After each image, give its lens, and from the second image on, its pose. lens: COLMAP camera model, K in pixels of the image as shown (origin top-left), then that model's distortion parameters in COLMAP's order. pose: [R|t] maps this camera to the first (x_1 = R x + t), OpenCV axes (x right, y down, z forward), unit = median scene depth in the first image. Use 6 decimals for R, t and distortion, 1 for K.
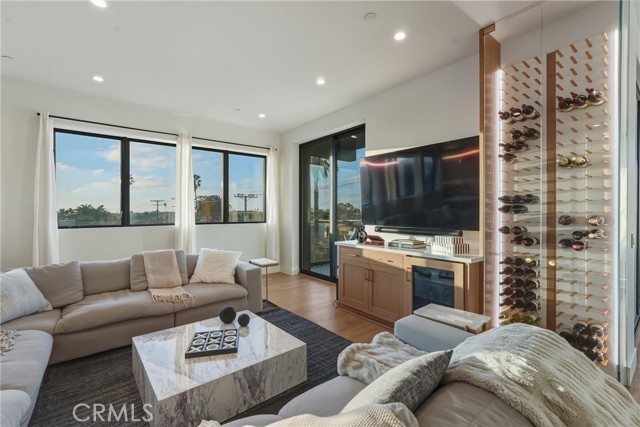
lens RADIAL K [[284.7, 0, 323.2], [0, 284.7, 211.9], [0, 0, 1]] dist [-0.002228, 0.004306]
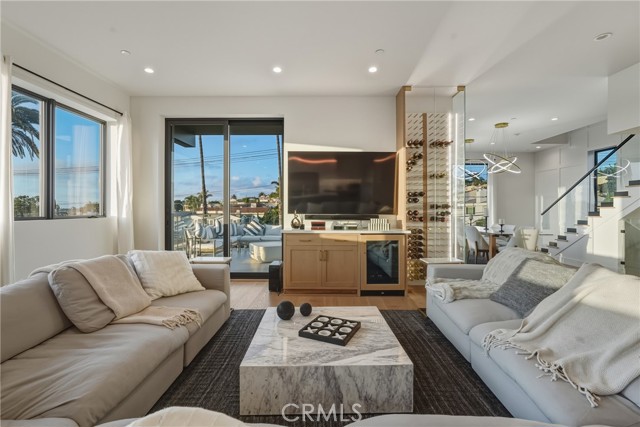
lens RADIAL K [[285.7, 0, 318.9], [0, 285.7, 210.9], [0, 0, 1]] dist [-0.002881, 0.000010]
pose [[0.636940, -0.003902, 0.770903, -0.886474], [-0.000906, 0.999983, 0.005810, 0.040443], [-0.770913, -0.004399, 0.636926, 0.322728]]
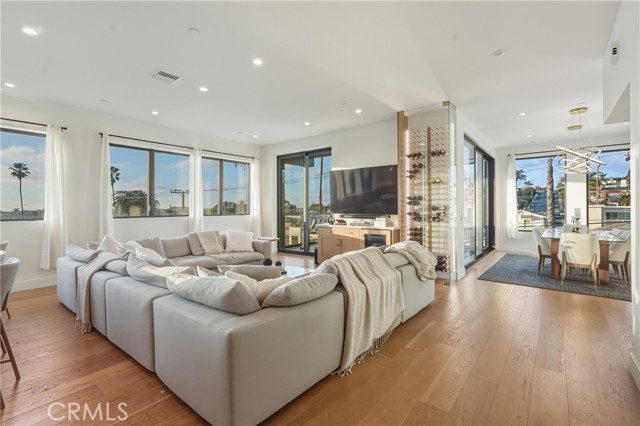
lens RADIAL K [[290.4, 0, 321.8], [0, 290.4, 210.8], [0, 0, 1]] dist [0.000769, 0.001671]
pose [[0.975553, -0.005796, 0.219690, -0.371588], [0.003987, 0.999954, 0.008680, 0.021569], [-0.219730, -0.007592, 0.975531, -0.774509]]
